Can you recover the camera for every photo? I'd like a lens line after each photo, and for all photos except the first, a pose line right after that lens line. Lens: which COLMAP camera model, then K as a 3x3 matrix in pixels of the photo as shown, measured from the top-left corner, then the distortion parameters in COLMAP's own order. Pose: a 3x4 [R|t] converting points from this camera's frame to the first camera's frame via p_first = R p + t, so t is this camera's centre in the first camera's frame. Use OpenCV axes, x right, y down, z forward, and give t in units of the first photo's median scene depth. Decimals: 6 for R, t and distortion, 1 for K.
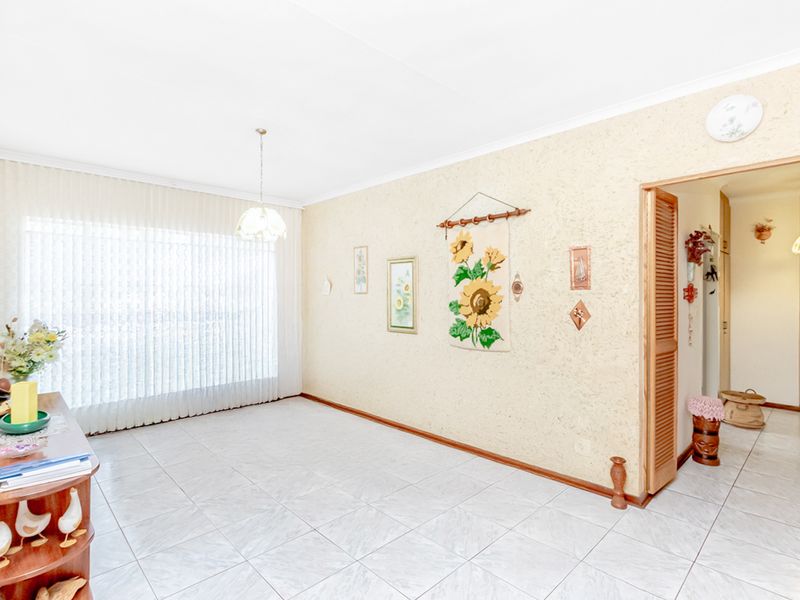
lens RADIAL K [[415.1, 0, 403.8], [0, 415.1, 296.1], [0, 0, 1]] dist [0.000131, 0.029139]
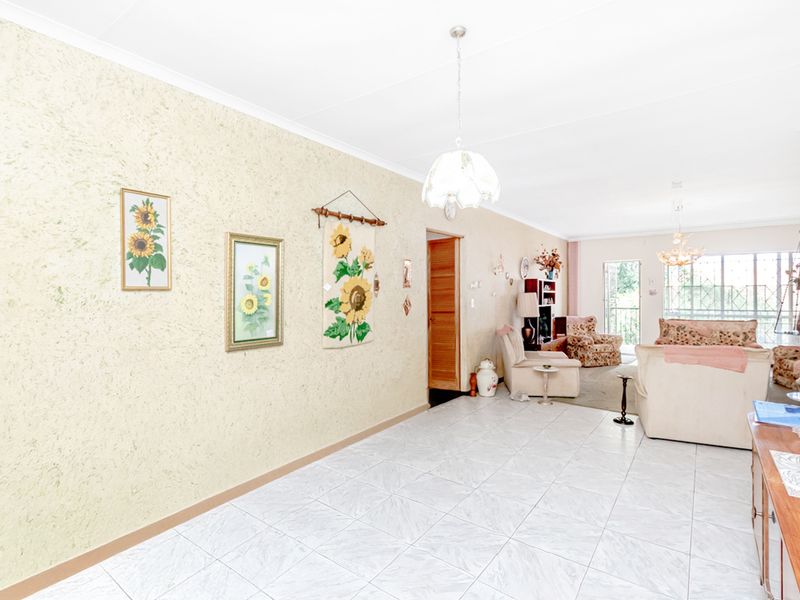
lens RADIAL K [[415.1, 0, 403.8], [0, 415.1, 296.1], [0, 0, 1]] dist [0.000131, 0.029139]
pose [[-0.167155, -0.007197, 0.985904, -0.826504], [0.009665, 0.999913, 0.008938, -0.000061], [-0.985883, 0.011022, -0.167071, 1.023021]]
